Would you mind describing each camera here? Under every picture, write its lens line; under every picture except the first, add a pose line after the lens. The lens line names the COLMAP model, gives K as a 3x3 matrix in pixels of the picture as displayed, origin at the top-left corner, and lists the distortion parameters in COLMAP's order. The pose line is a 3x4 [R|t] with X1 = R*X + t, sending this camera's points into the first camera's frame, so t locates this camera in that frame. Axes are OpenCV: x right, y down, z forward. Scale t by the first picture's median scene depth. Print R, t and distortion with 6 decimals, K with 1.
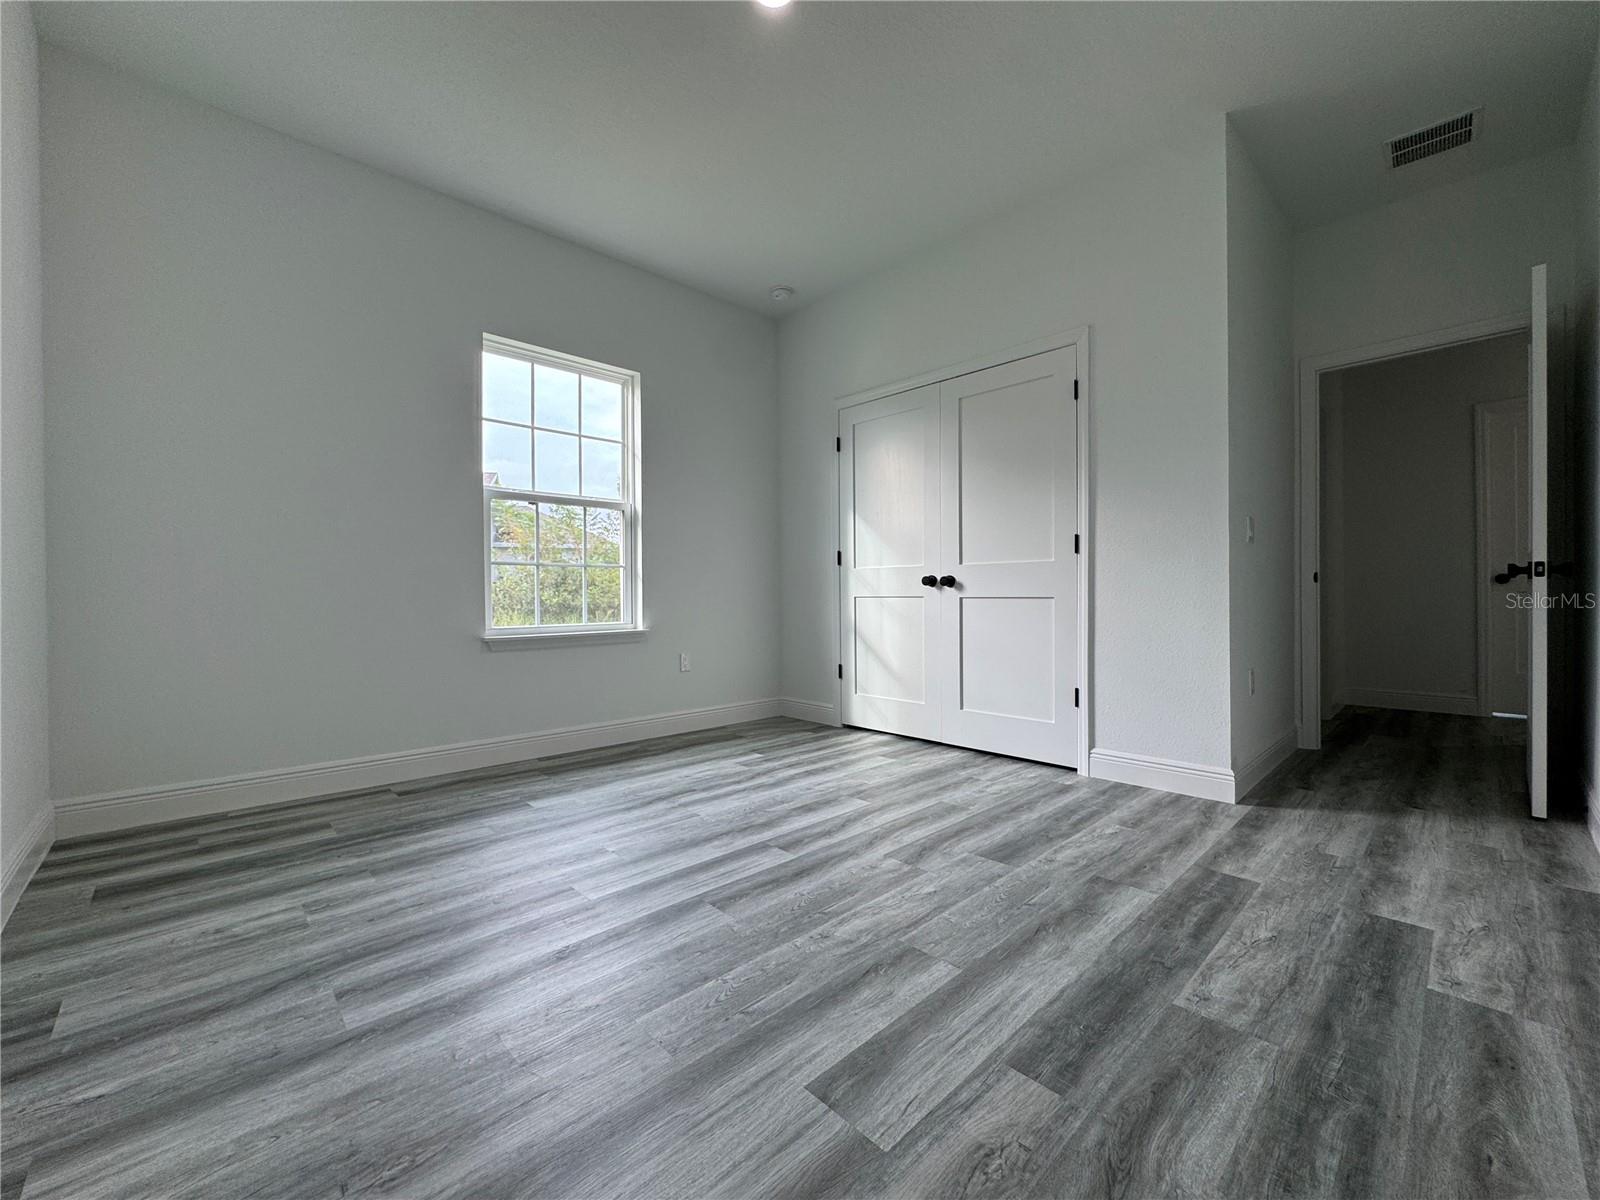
lens RADIAL K [[641.6, 0, 797.7], [0, 641.6, 598.1], [0, 0, 1]] dist [-0.005495, 0.000387]
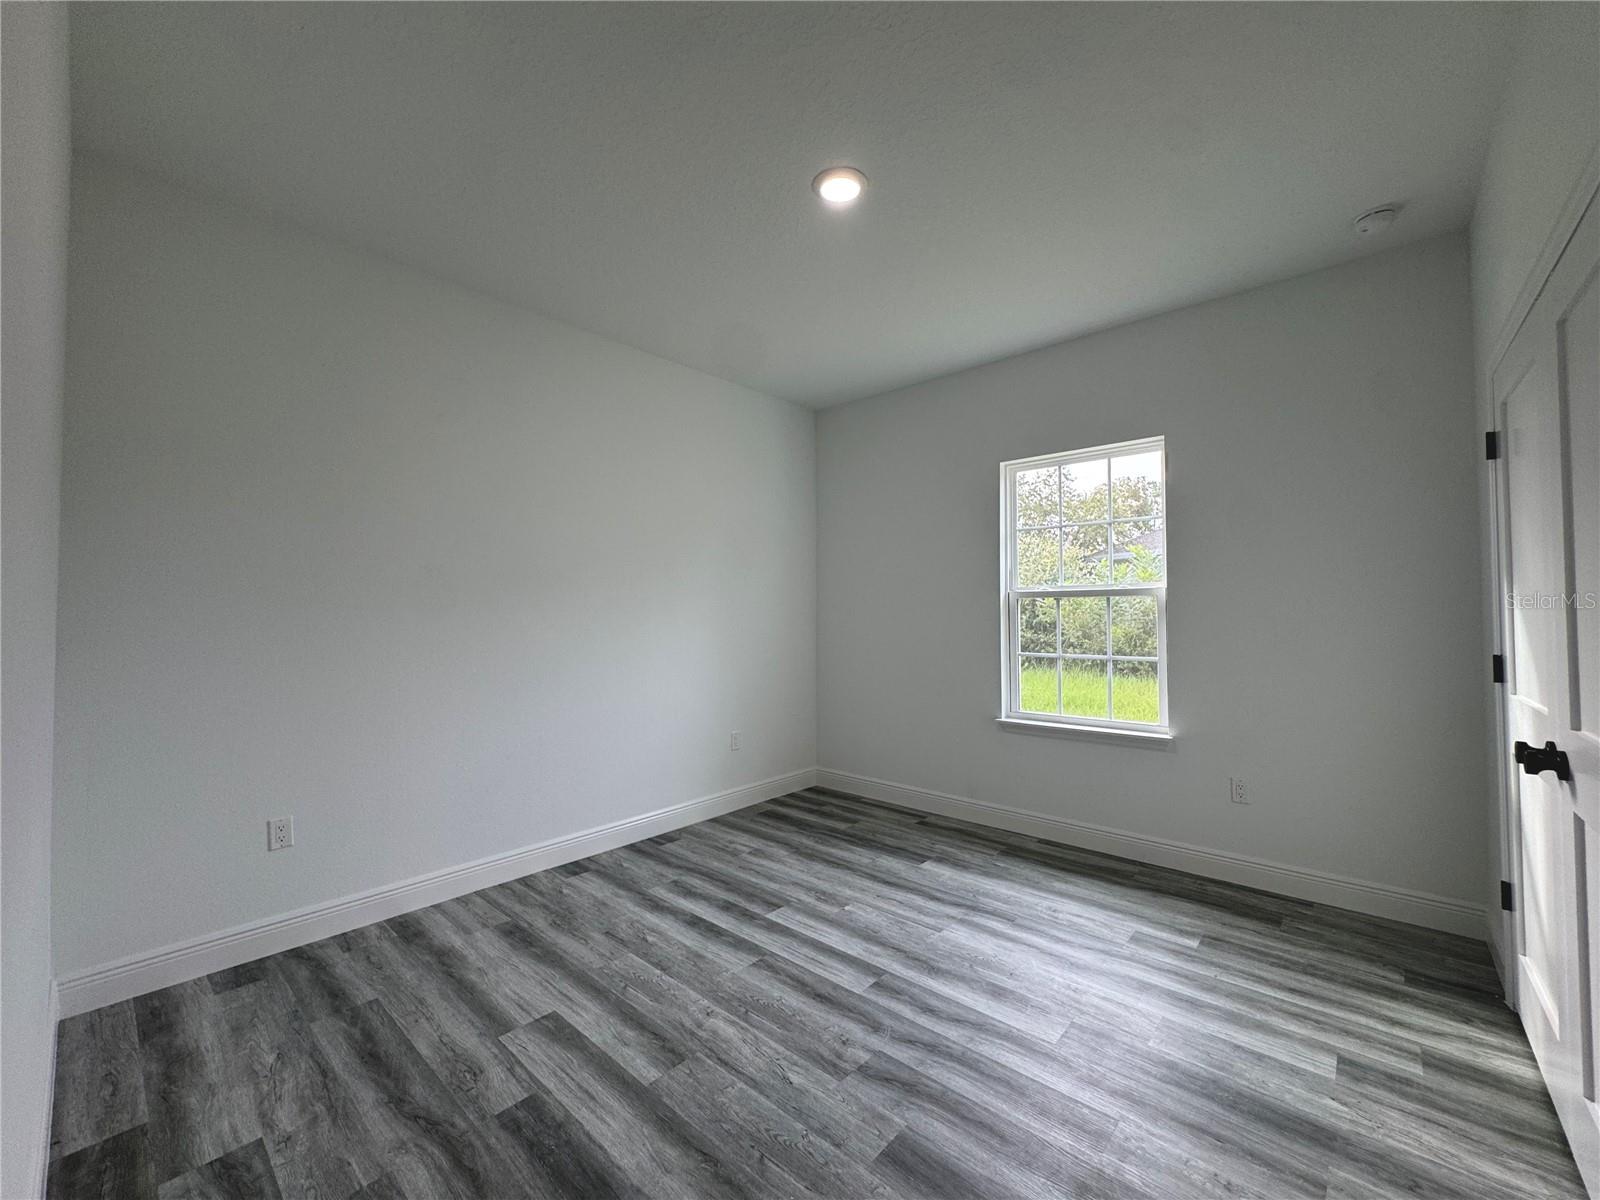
lens RADIAL K [[641.6, 0, 797.7], [0, 641.6, 598.1], [0, 0, 1]] dist [-0.005495, 0.000387]
pose [[0.085352, -0.020113, -0.996148, 1.131720], [-0.001736, 0.999792, -0.020335, -0.232167], [0.996349, 0.003465, 0.085300, 0.893888]]
